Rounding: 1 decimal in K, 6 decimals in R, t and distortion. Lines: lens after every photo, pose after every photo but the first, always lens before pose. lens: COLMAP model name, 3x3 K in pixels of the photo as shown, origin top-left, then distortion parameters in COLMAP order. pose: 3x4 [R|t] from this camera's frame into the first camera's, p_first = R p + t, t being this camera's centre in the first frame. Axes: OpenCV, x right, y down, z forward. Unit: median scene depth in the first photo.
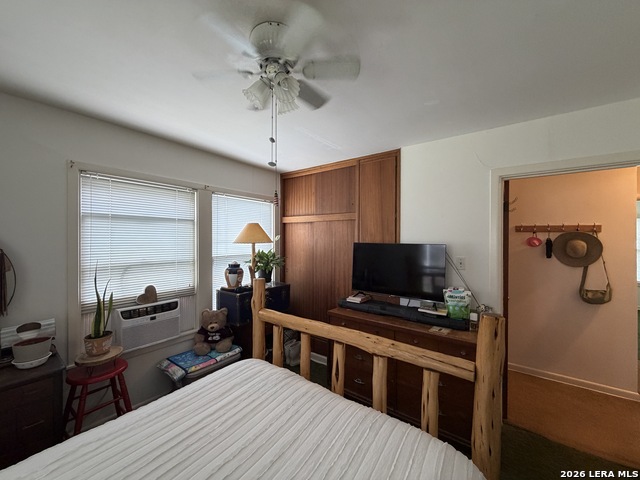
lens RADIAL K [[255.8, 0, 317.1], [0, 255.8, 239.6], [0, 0, 1]] dist [0.000506, -0.000233]
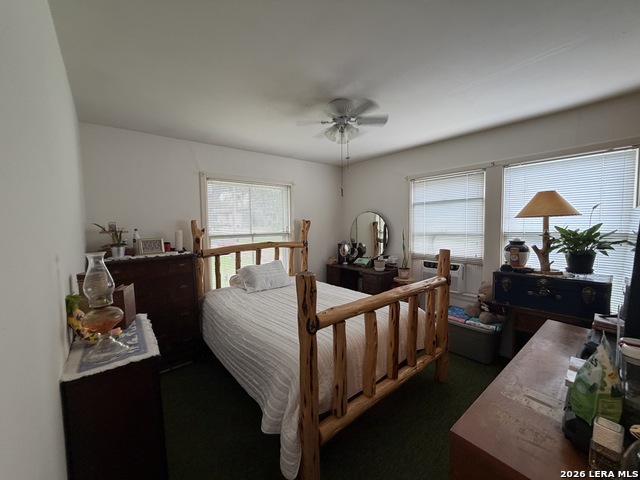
lens RADIAL K [[255.8, 0, 317.1], [0, 255.8, 239.6], [0, 0, 1]] dist [0.000506, -0.000233]
pose [[-0.226098, 0.059833, -0.972265, 0.825703], [0.013841, 0.998208, 0.058211, 0.032714], [0.974006, -0.000295, -0.226521, 0.603427]]
